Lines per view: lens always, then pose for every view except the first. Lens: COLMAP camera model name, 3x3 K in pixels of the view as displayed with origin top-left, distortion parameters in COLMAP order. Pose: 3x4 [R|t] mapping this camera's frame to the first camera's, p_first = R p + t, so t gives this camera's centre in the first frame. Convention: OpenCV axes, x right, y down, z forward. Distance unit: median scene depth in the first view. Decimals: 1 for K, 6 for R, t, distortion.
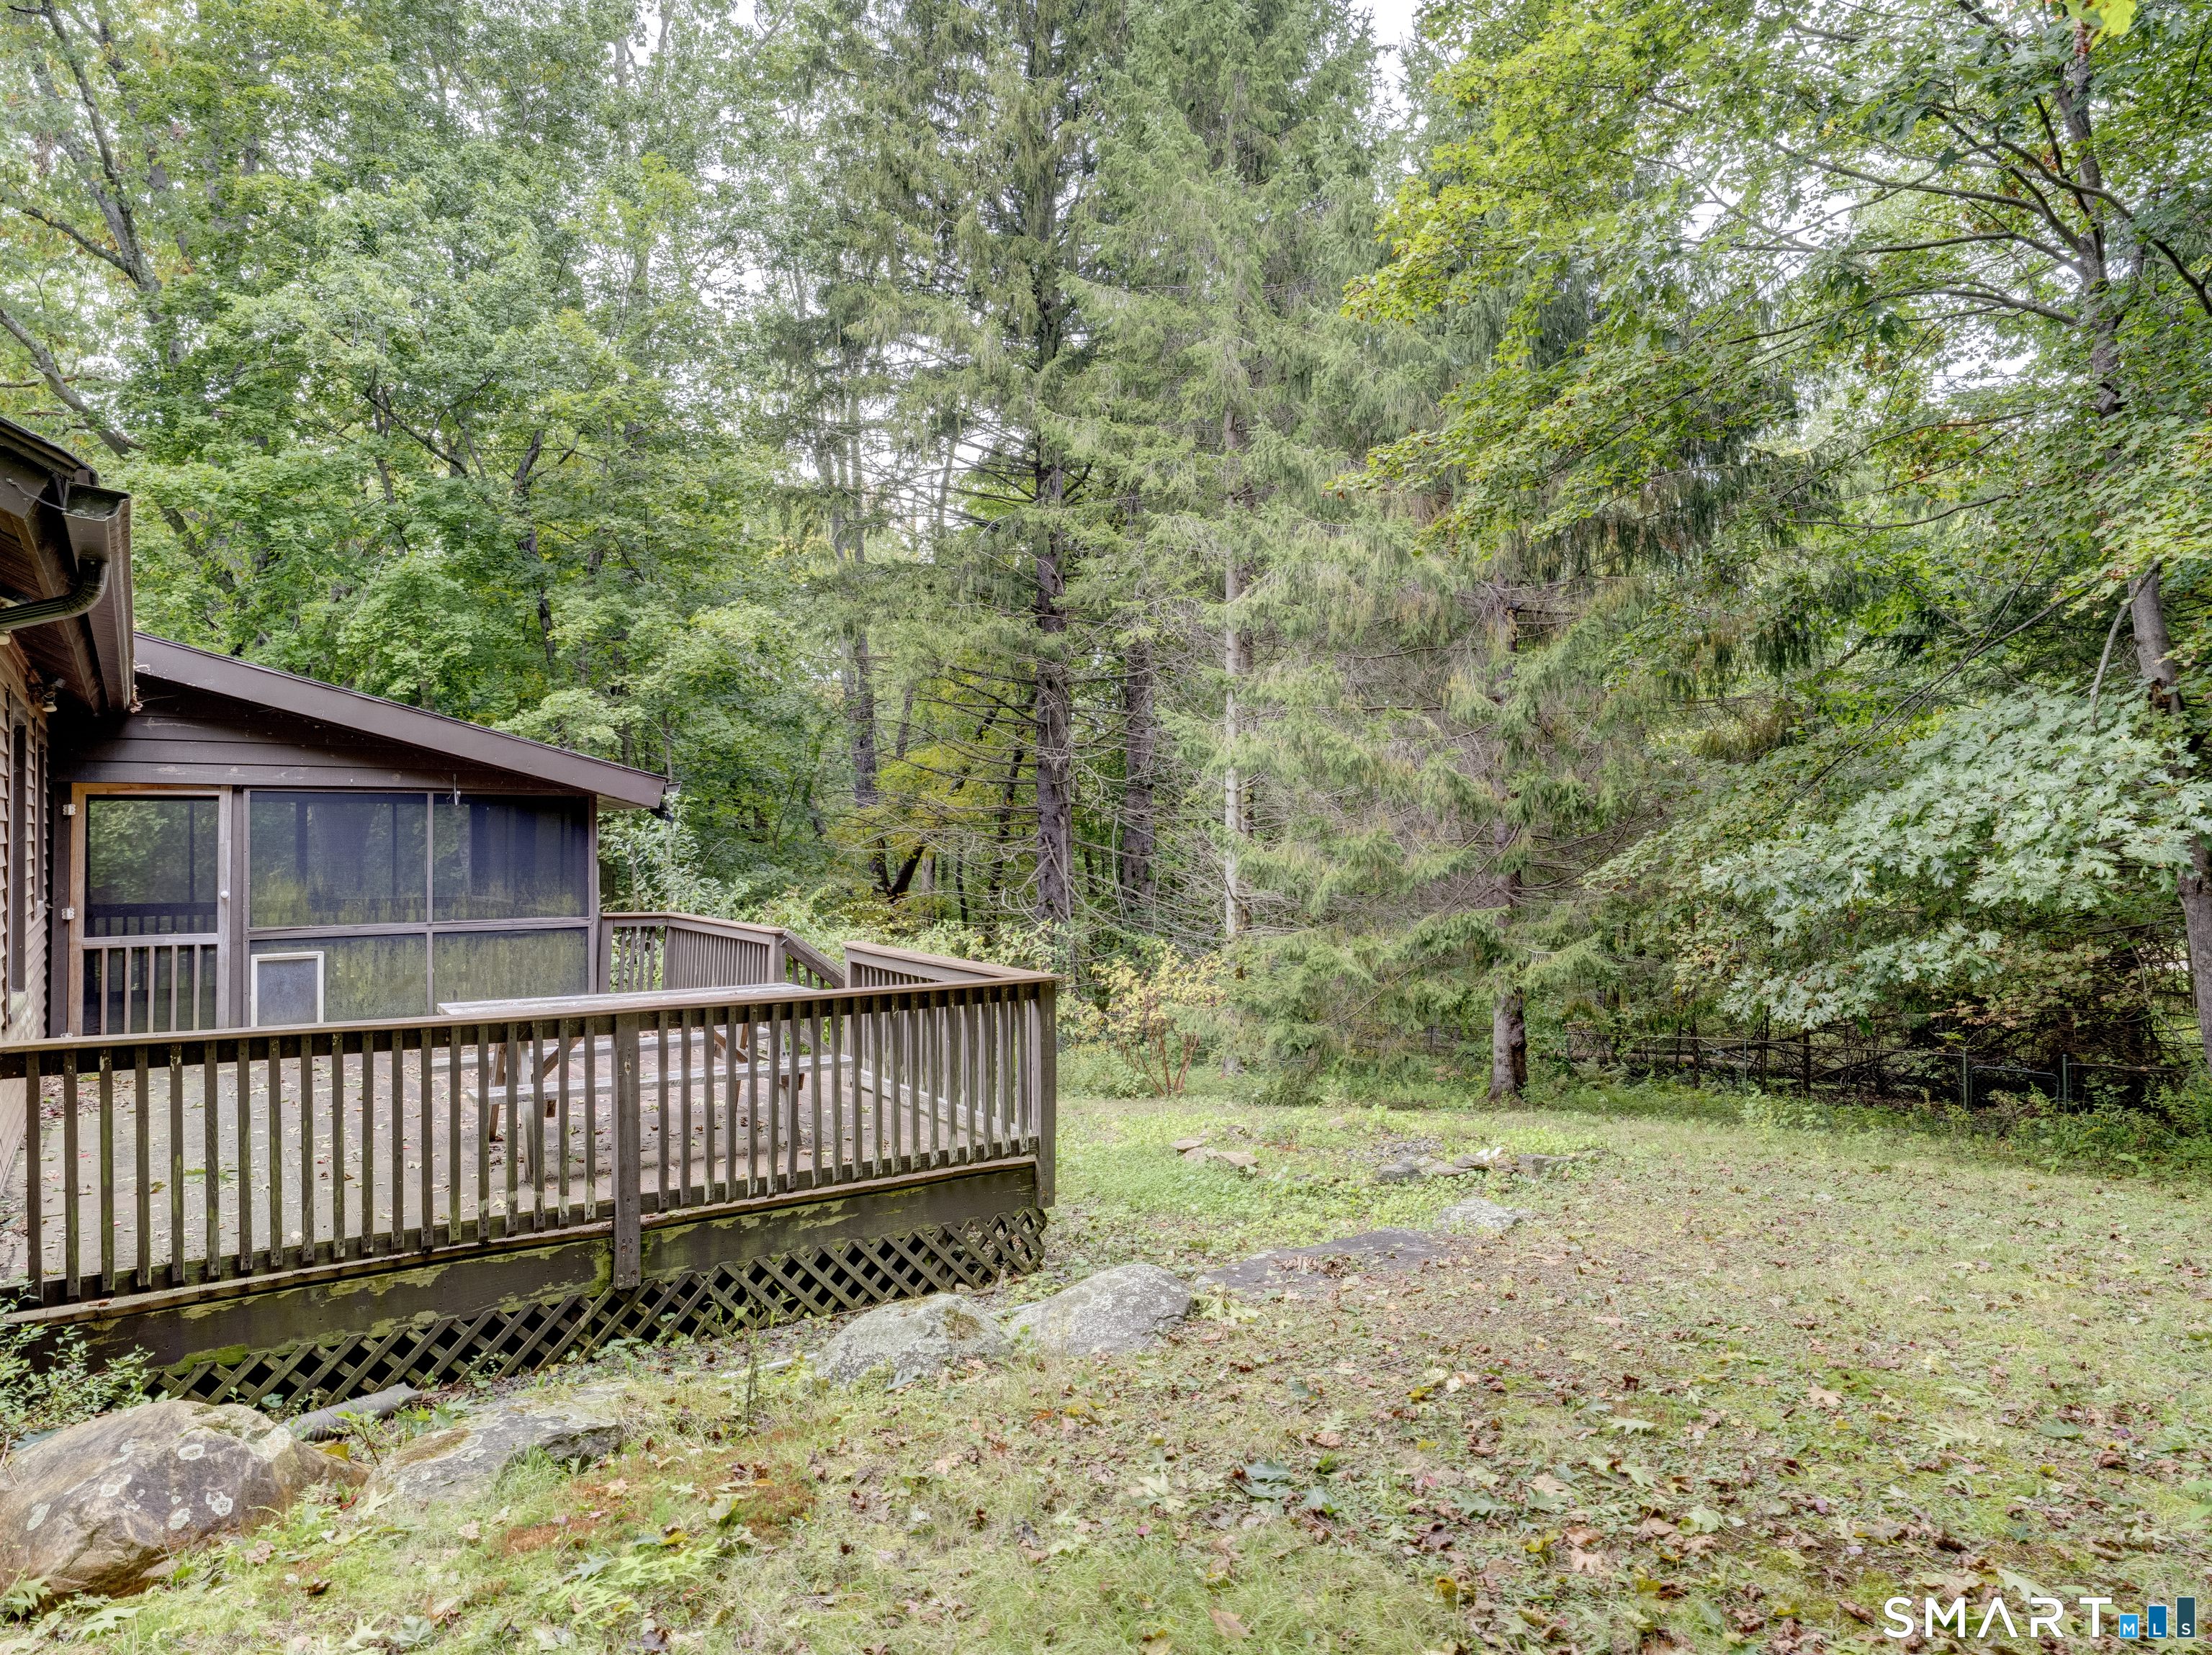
lens RADIAL K [[1338.3, 0, 1096.0], [0, 1338.3, 824.3], [0, 0, 1]] dist [0.028064, 0.001451]
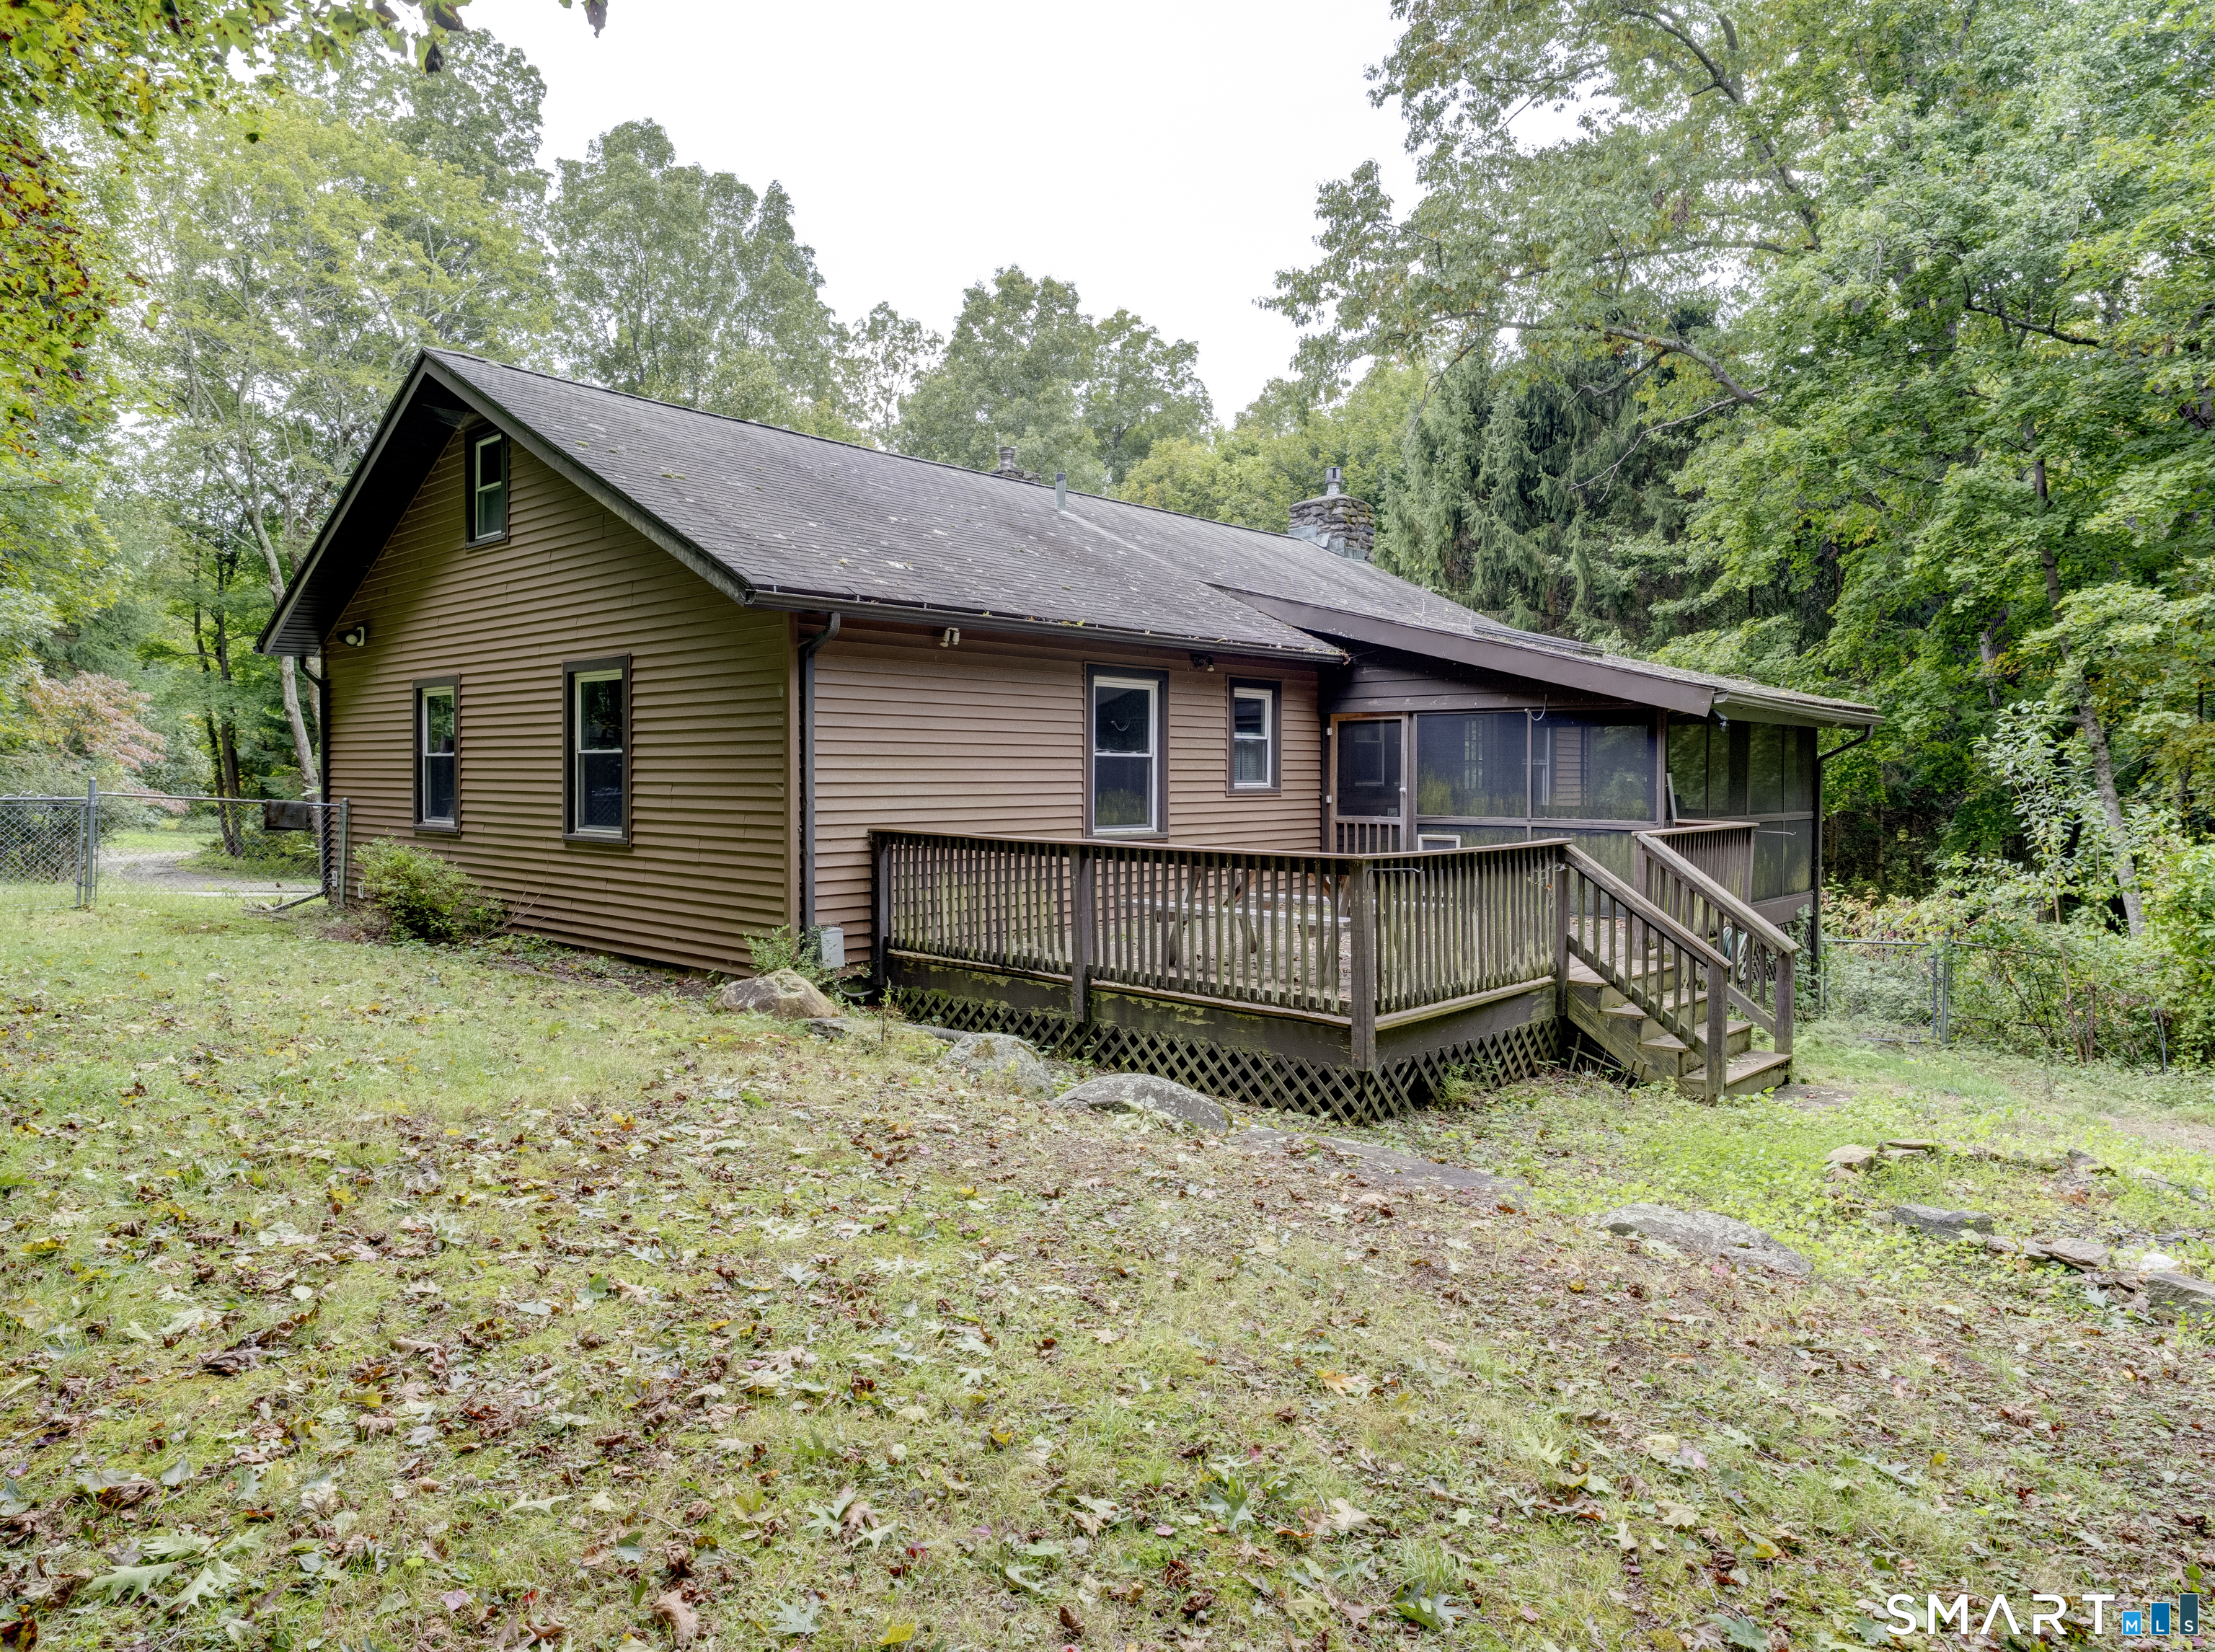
lens RADIAL K [[1340.4, 0, 1097.6], [0, 1340.4, 817.7], [0, 0, 1]] dist [0.028064, 0.001451]
pose [[0.224613, 0.031988, -0.973923, 1.015324], [0.003922, 0.999423, 0.033730, 0.051806], [0.974440, -0.011395, 0.224358, 0.601418]]
